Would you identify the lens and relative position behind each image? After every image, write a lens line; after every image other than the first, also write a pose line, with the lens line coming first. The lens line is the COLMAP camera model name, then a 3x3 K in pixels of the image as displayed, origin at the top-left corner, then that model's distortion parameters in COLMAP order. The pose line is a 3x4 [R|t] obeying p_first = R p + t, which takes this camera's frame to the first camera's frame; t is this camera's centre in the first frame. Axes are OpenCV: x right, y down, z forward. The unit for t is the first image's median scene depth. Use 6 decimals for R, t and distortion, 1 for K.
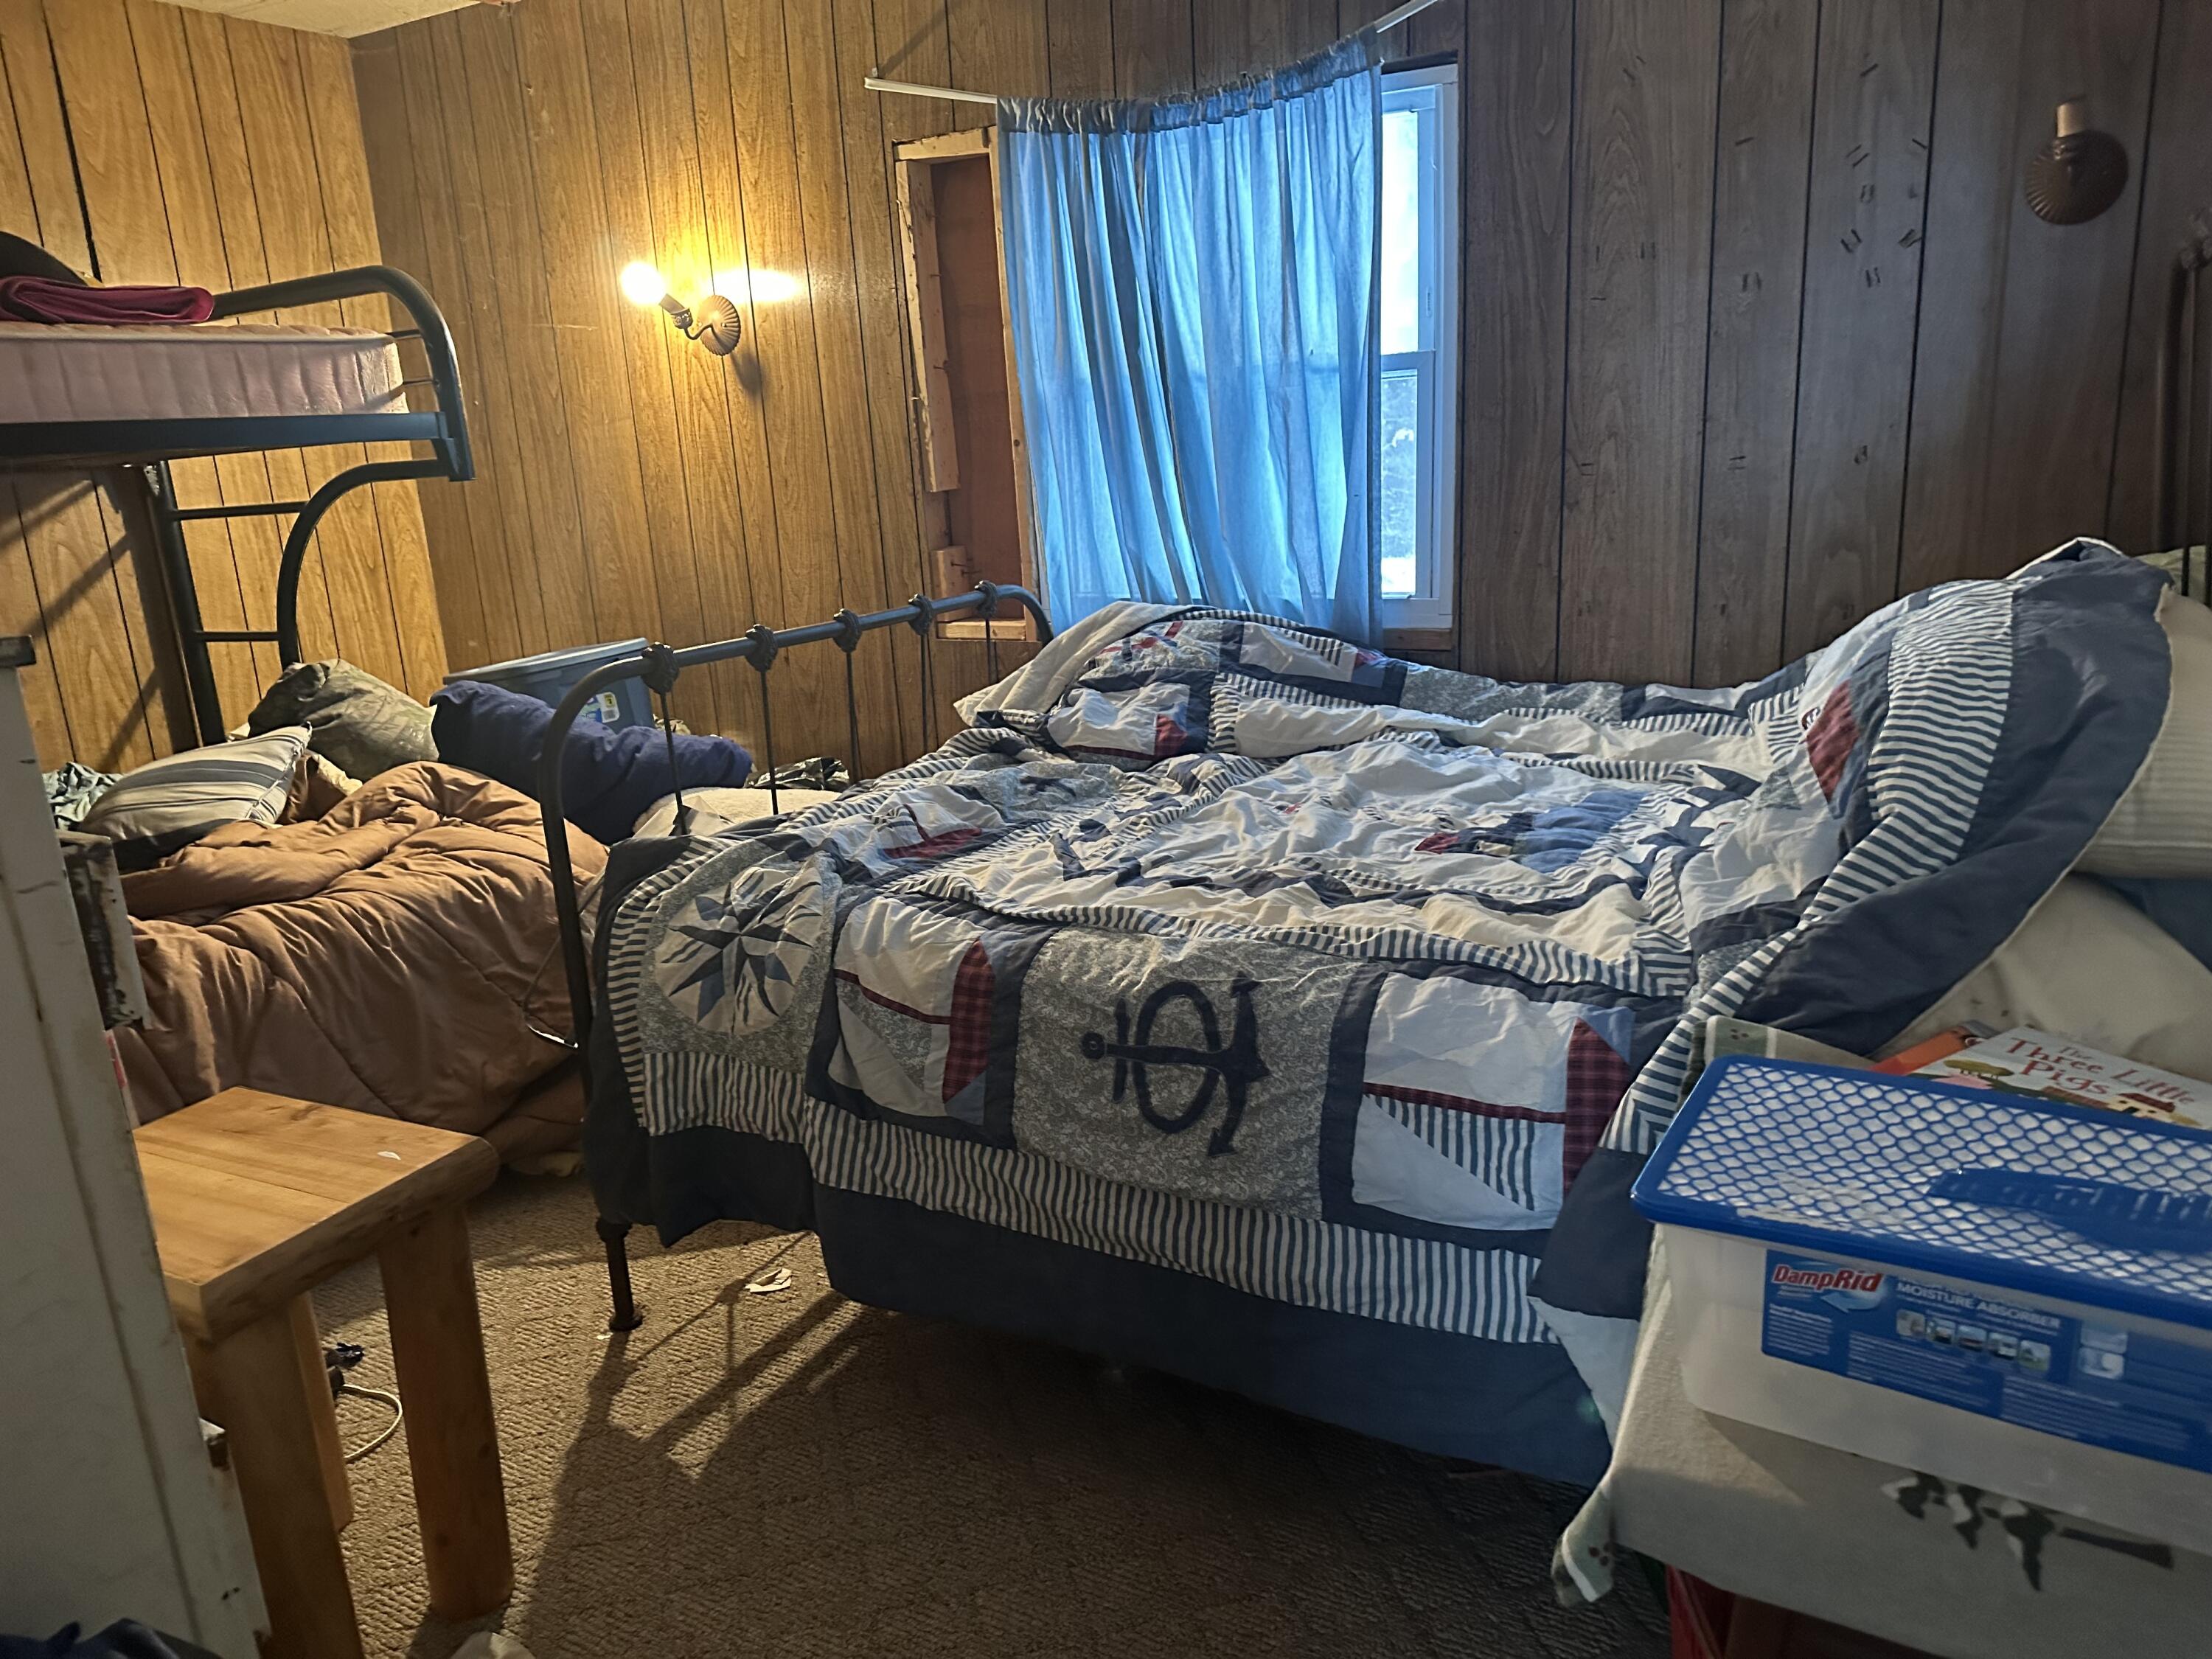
lens RADIAL K [[1550.5, 0, 1101.8], [0, 1550.5, 838.5], [0, 0, 1]] dist [0.035991, -0.047726]
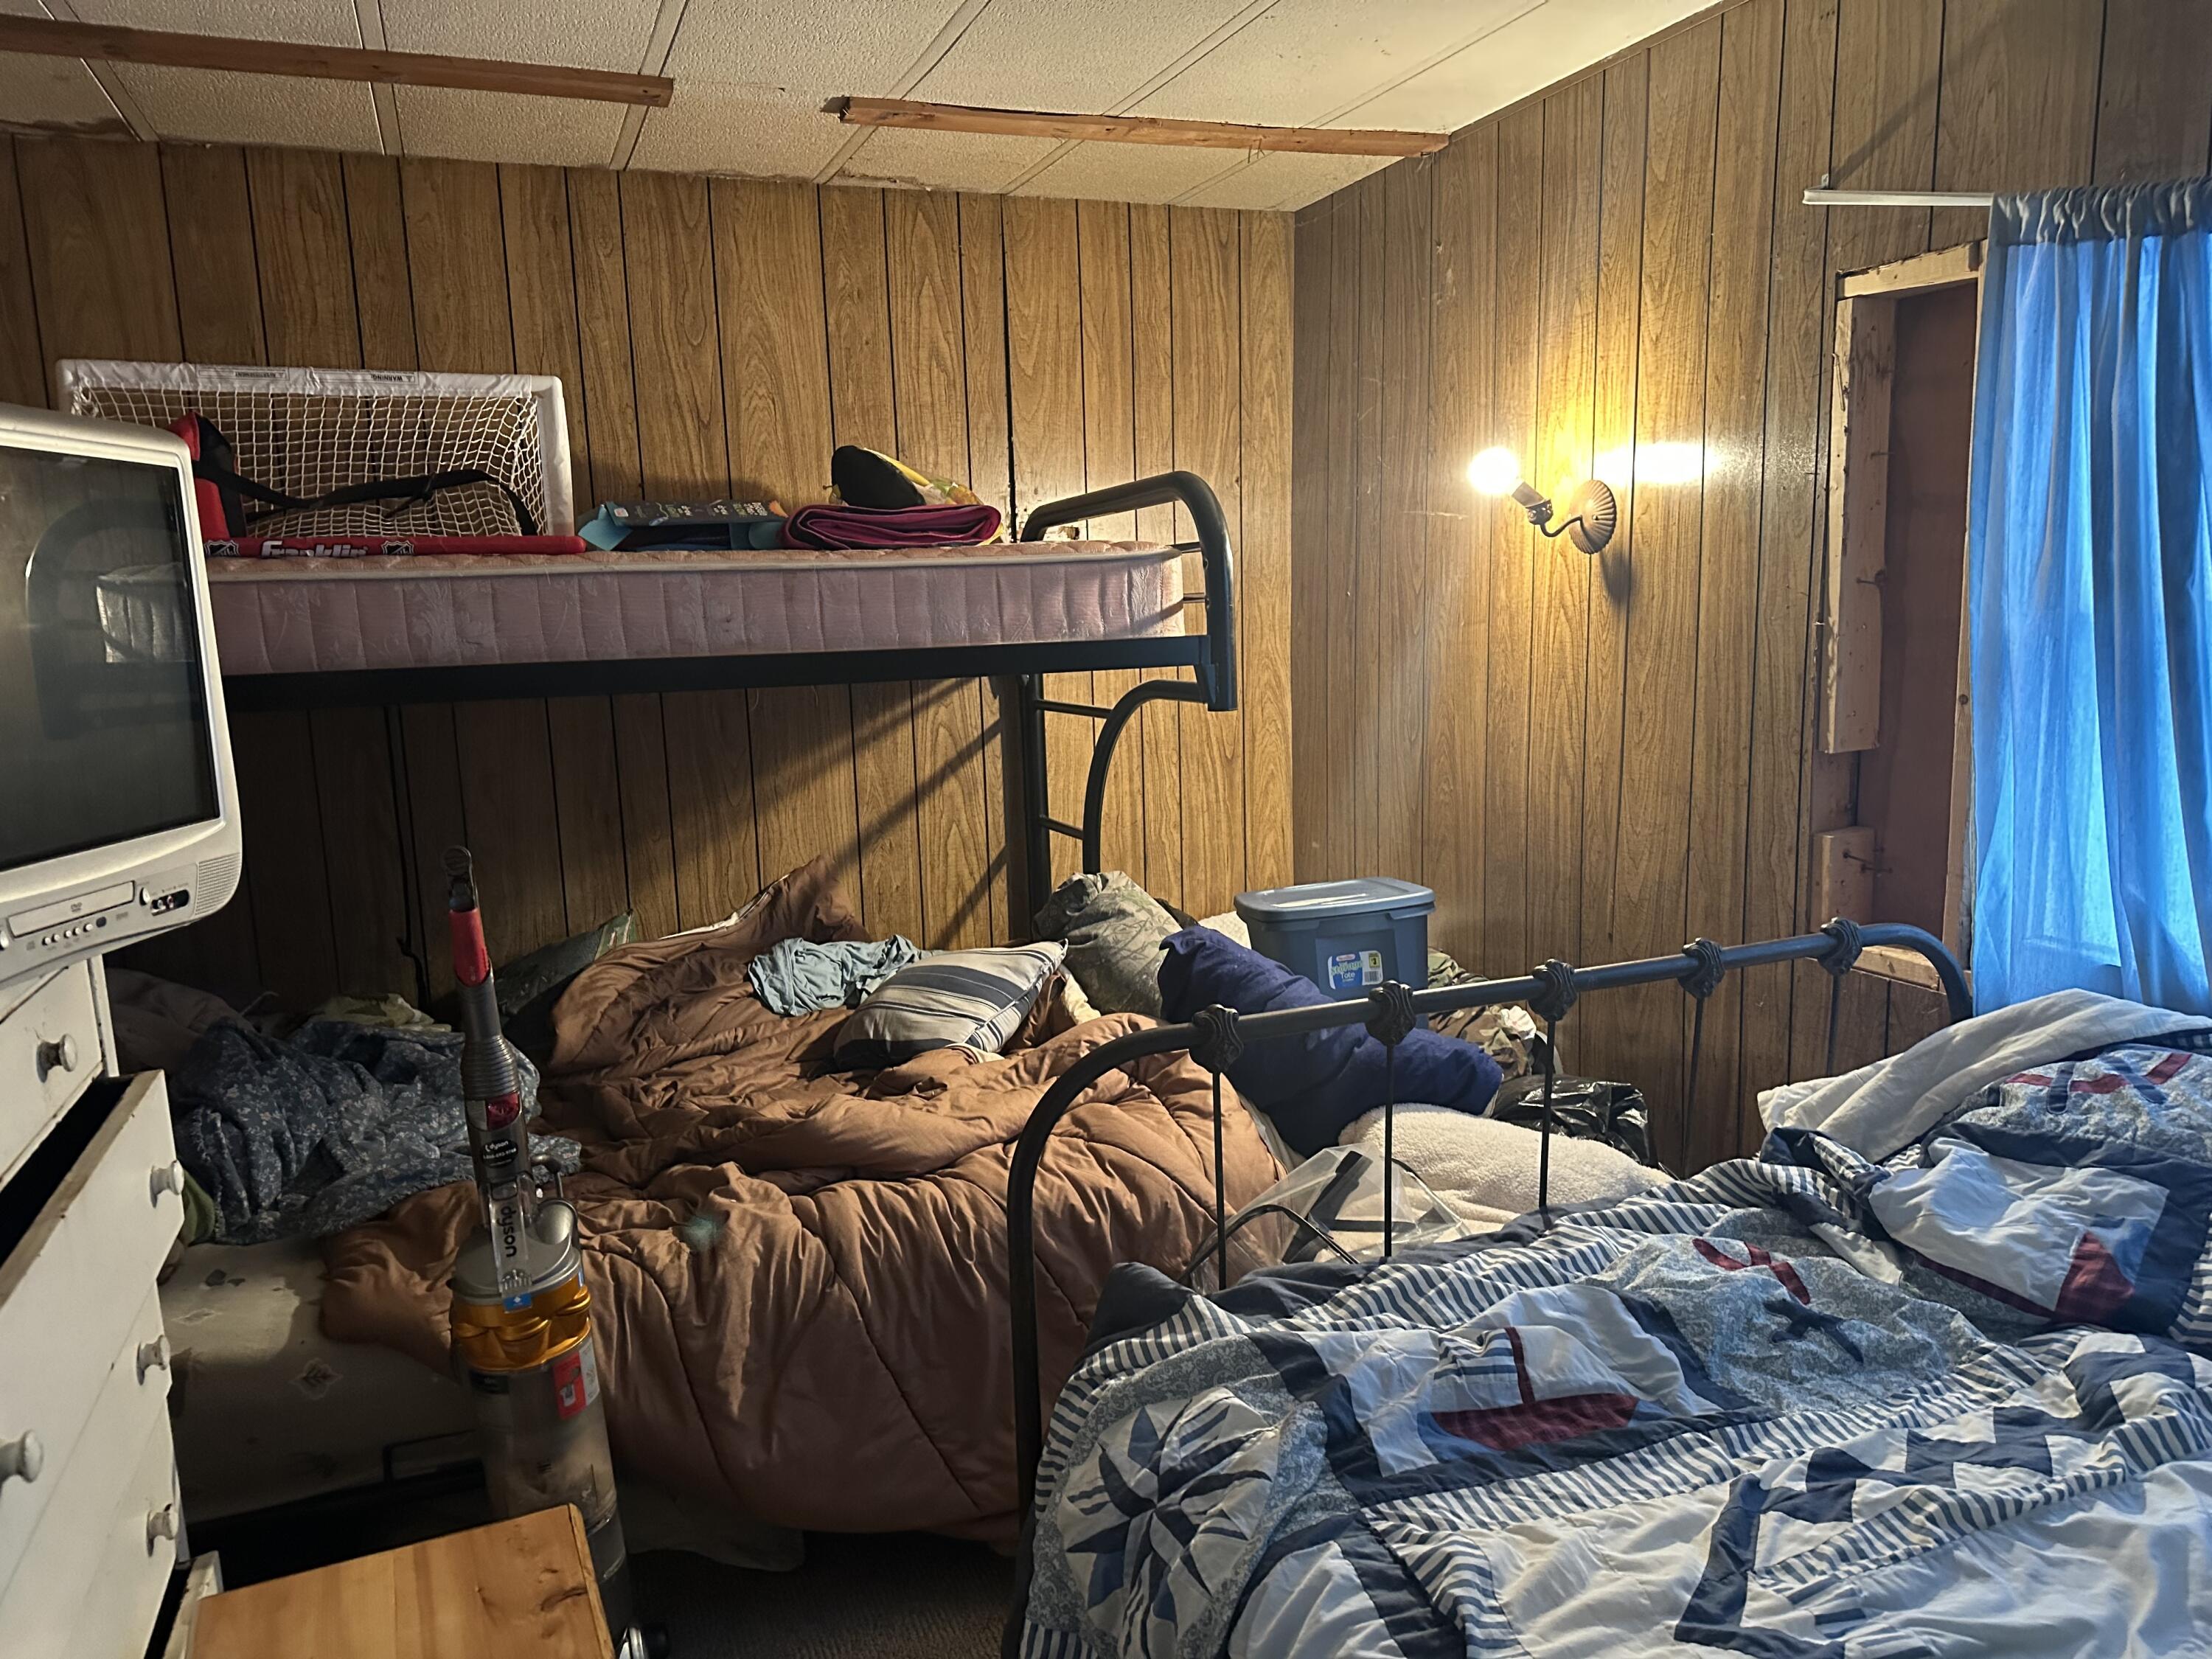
lens RADIAL K [[1523.7, 0, 1093.7], [0, 1523.7, 836.8], [0, 0, 1]] dist [0.065708, -0.054262]
pose [[0.775469, 0.127930, -0.618289, 0.074917], [-0.168874, 0.985606, -0.007873, -0.134080], [0.608382, 0.110518, 0.785911, 0.273468]]
